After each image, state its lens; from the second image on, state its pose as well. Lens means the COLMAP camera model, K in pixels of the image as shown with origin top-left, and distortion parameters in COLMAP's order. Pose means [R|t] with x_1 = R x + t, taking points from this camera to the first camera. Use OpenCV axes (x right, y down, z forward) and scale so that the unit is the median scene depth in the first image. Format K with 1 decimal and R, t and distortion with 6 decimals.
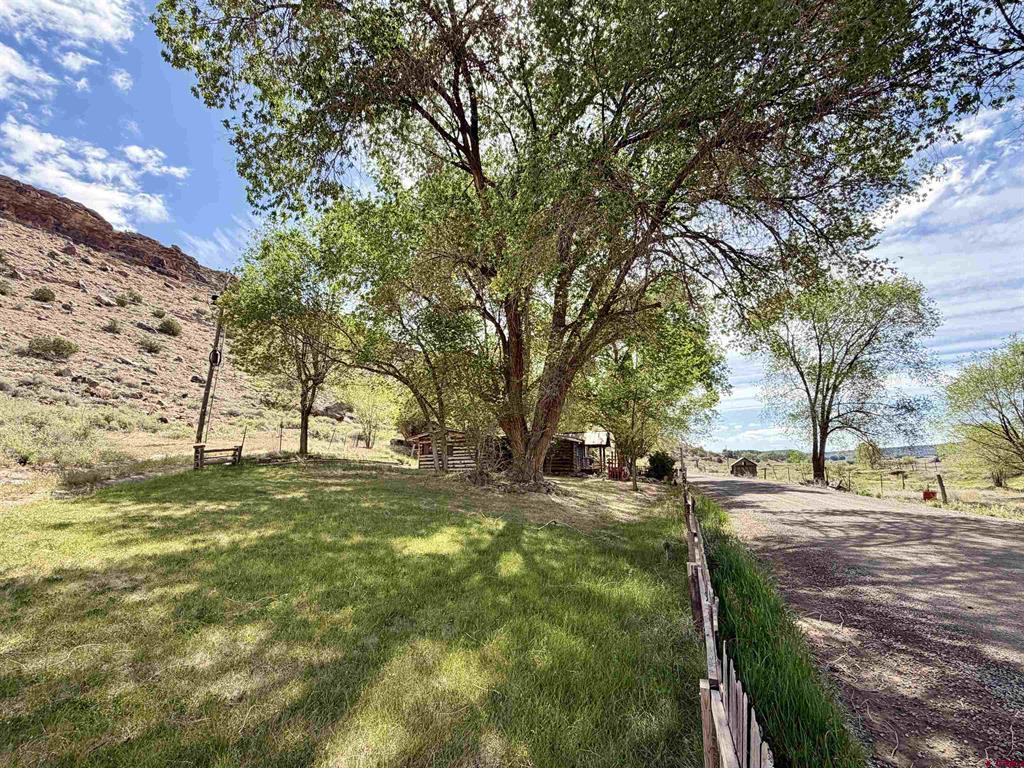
lens RADIAL K [[477.5, 0, 512.0], [0, 477.5, 386.3], [0, 0, 1]] dist [-0.005558, -0.000283]
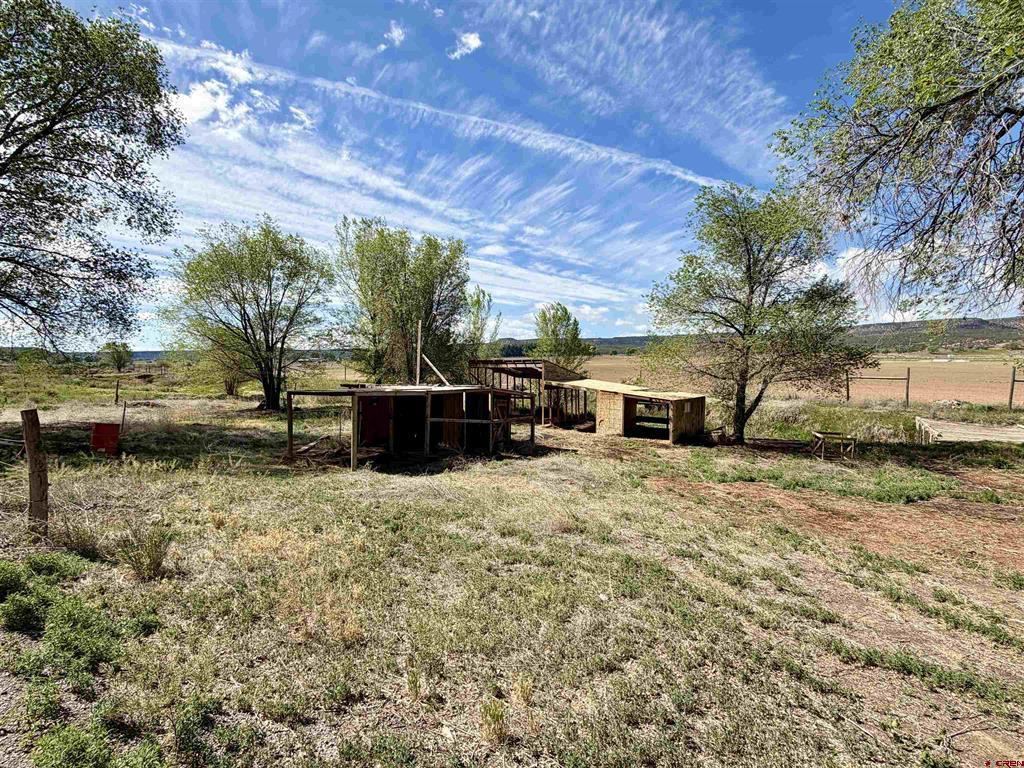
lens RADIAL K [[477.5, 0, 512.0], [0, 477.5, 386.3], [0, 0, 1]] dist [-0.005558, -0.000283]
pose [[0.253014, -0.023855, 0.967169, 0.341181], [-0.171447, 0.982768, 0.069091, 0.051147], [-0.952150, -0.183299, 0.244564, 0.324024]]
